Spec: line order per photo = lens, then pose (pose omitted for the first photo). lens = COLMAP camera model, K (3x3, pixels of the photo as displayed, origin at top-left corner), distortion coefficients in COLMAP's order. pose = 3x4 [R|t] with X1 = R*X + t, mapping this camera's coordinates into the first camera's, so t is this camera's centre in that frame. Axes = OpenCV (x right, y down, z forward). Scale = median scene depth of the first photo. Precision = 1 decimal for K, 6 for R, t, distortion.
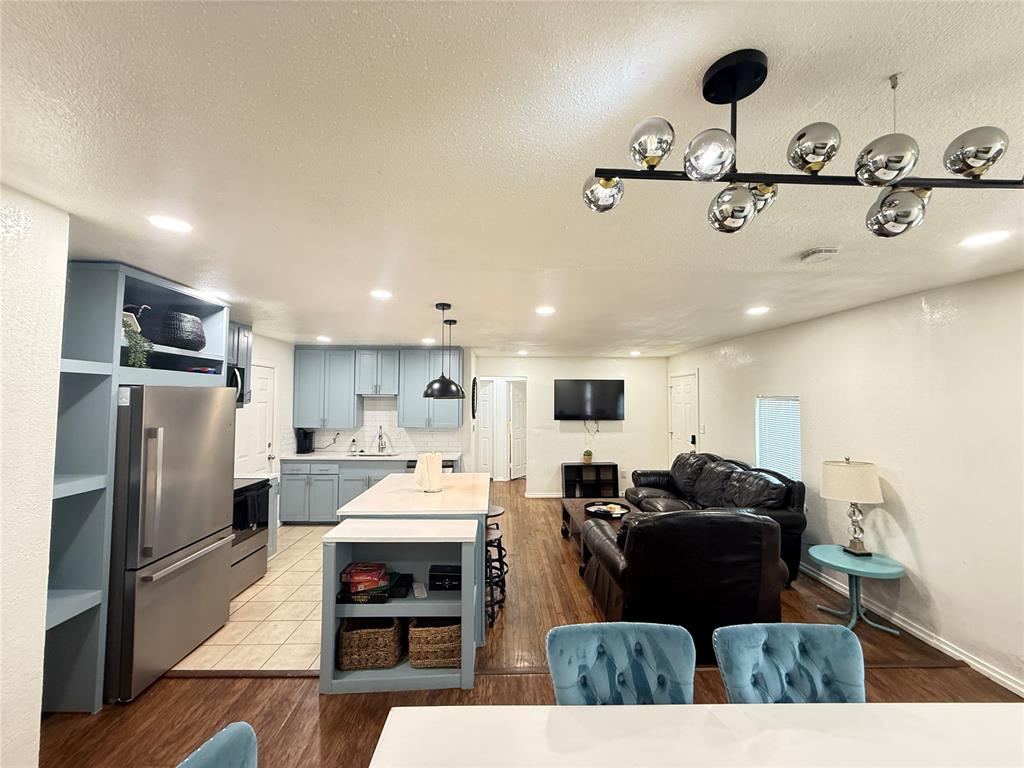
lens RADIAL K [[405.9, 0, 510.3], [0, 405.9, 381.4], [0, 0, 1]] dist [-0.002248, 0.000611]
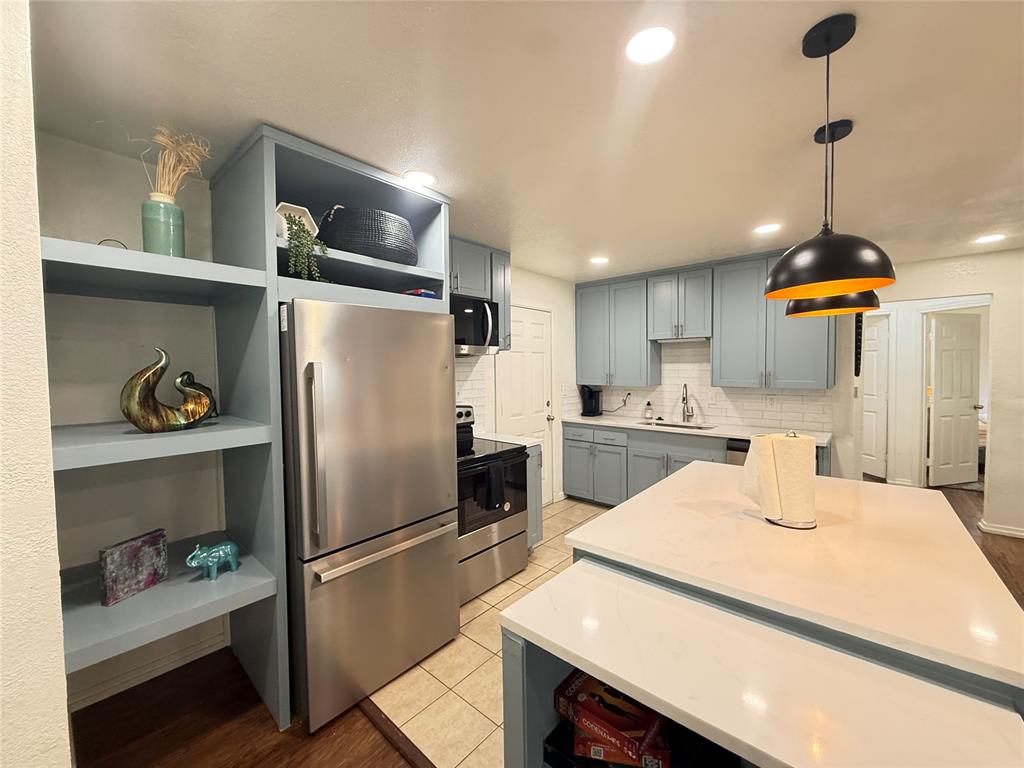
lens RADIAL K [[405.9, 0, 511.7], [0, 405.9, 382.7], [0, 0, 1]] dist [-0.002248, 0.000611]
pose [[0.737214, 0.012806, -0.675538, -0.080276], [0.044172, 0.996768, 0.067100, 0.054186], [0.674214, -0.079307, 0.734265, 0.334574]]
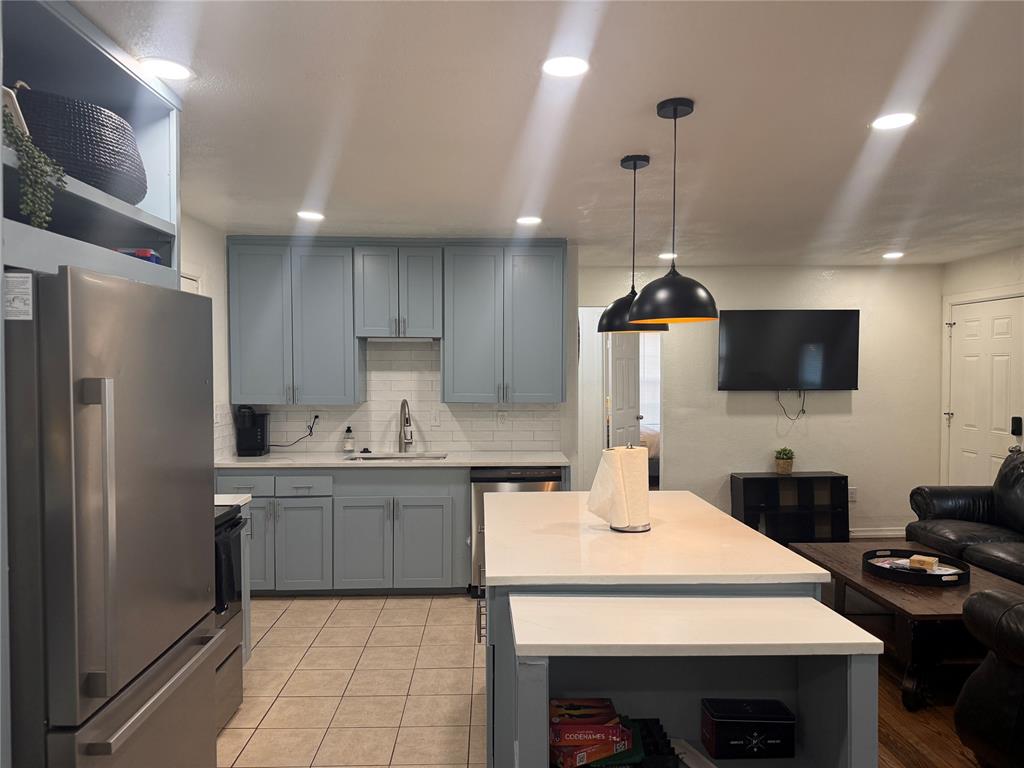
lens RADIAL K [[712.5, 0, 502.6], [0, 712.5, 386.8], [0, 0, 1]] dist [0.027961, -0.023700]
pose [[0.999982, -0.004386, -0.004138, -0.221270], [0.004673, 0.997383, 0.072152, 0.034370], [0.003811, -0.072170, 0.997385, 0.141405]]
